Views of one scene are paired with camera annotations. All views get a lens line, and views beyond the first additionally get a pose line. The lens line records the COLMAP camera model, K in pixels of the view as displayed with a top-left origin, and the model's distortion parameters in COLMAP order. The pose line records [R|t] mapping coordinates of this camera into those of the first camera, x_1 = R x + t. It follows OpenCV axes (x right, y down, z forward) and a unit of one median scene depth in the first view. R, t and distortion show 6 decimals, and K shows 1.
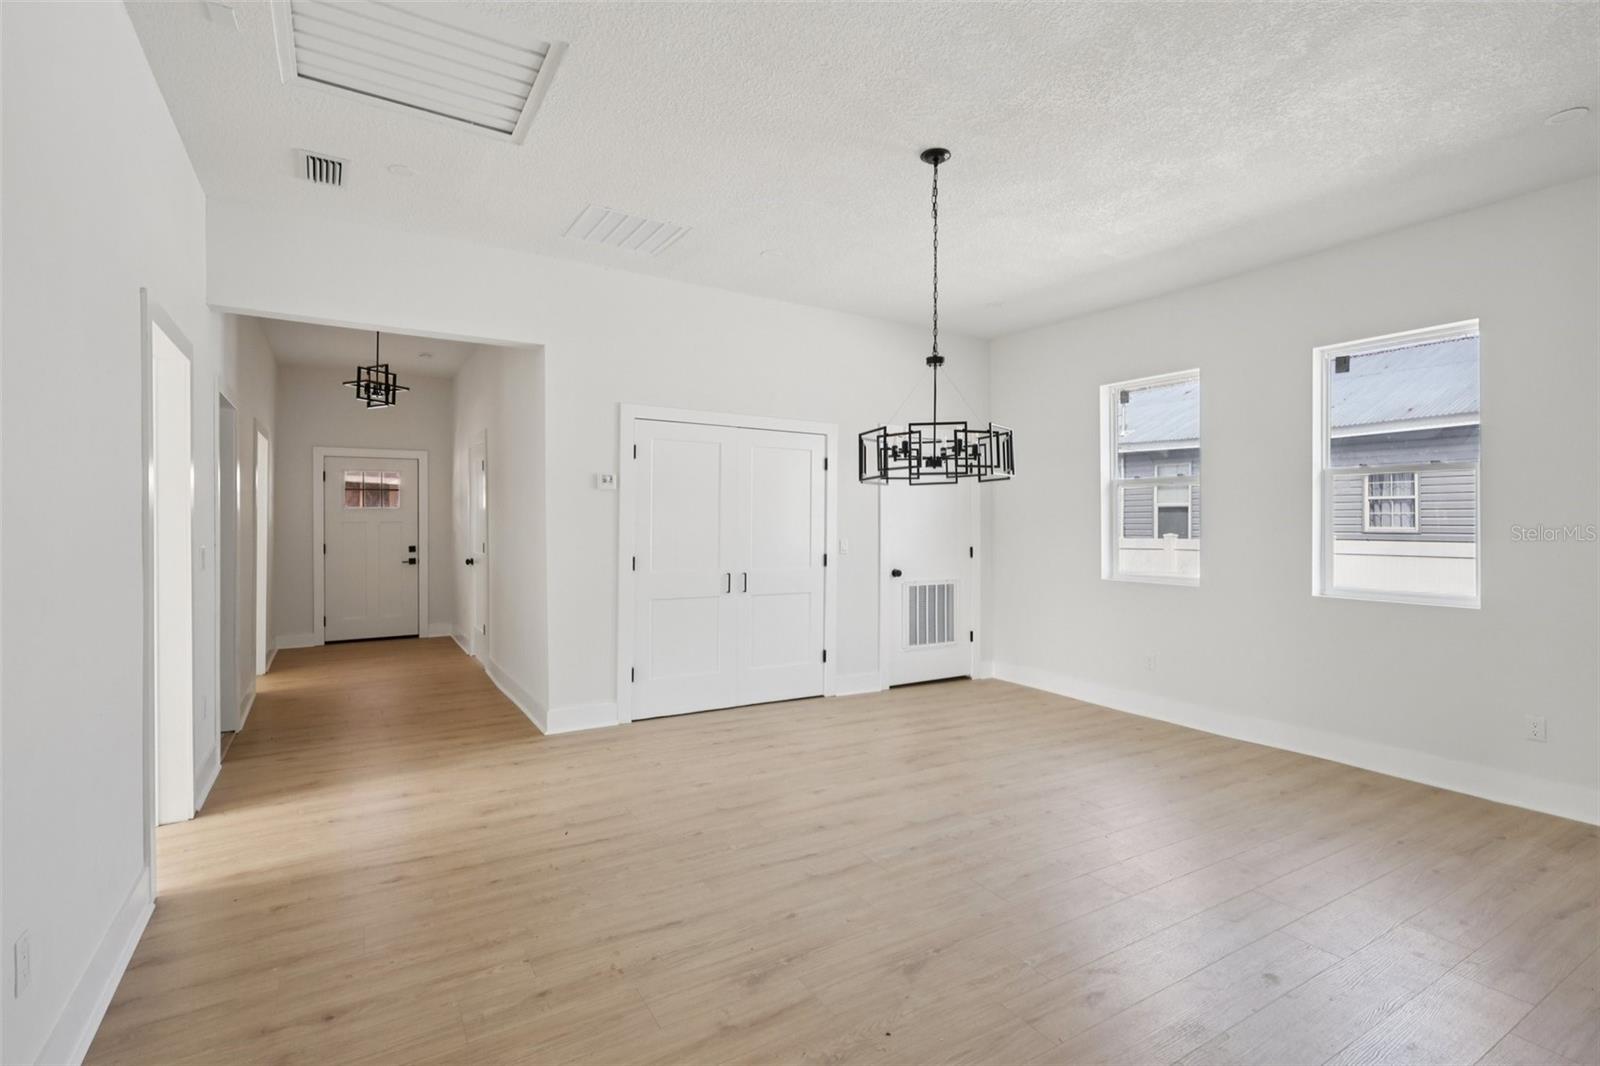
lens RADIAL K [[748.7, 0, 800.5], [0, 748.7, 526.7], [0, 0, 1]] dist [0.001283, -0.001328]
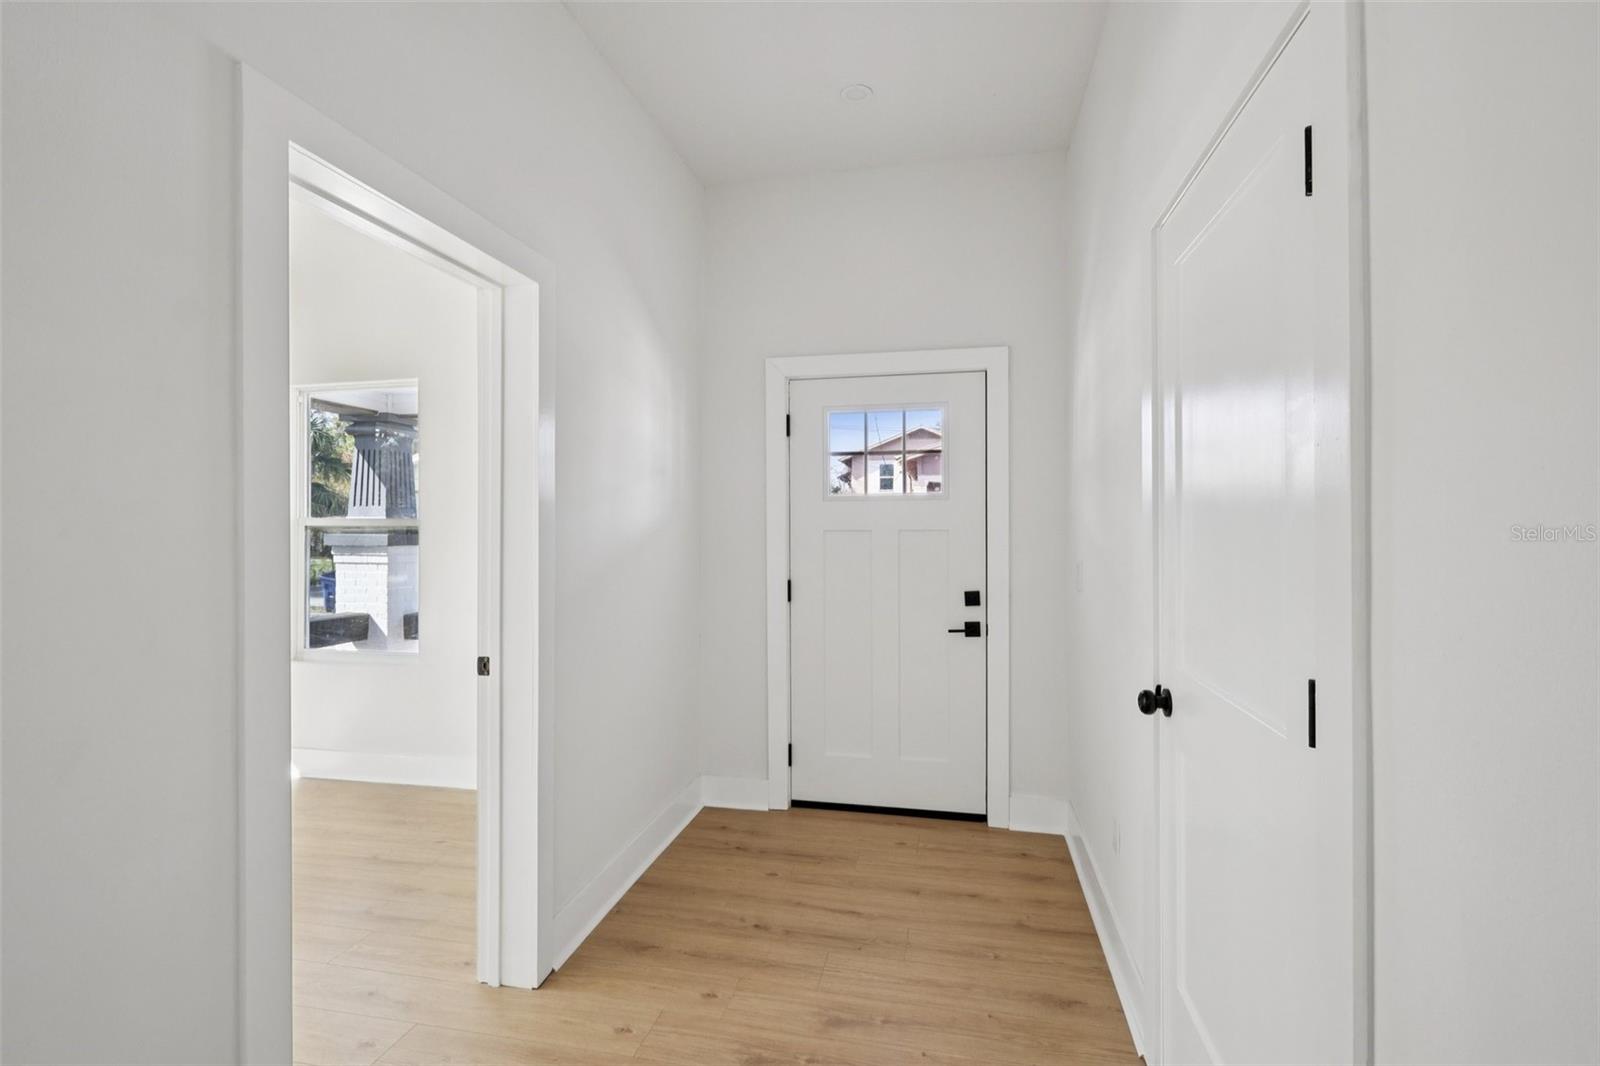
lens RADIAL K [[748.7, 0, 802.4], [0, 748.7, 521.4], [0, 0, 1]] dist [0.001283, -0.001328]
pose [[0.738884, 0.005199, -0.673813, -0.317645], [-0.006846, 0.999977, 0.000209, -0.010832], [0.673798, 0.004459, 0.738902, 0.645860]]
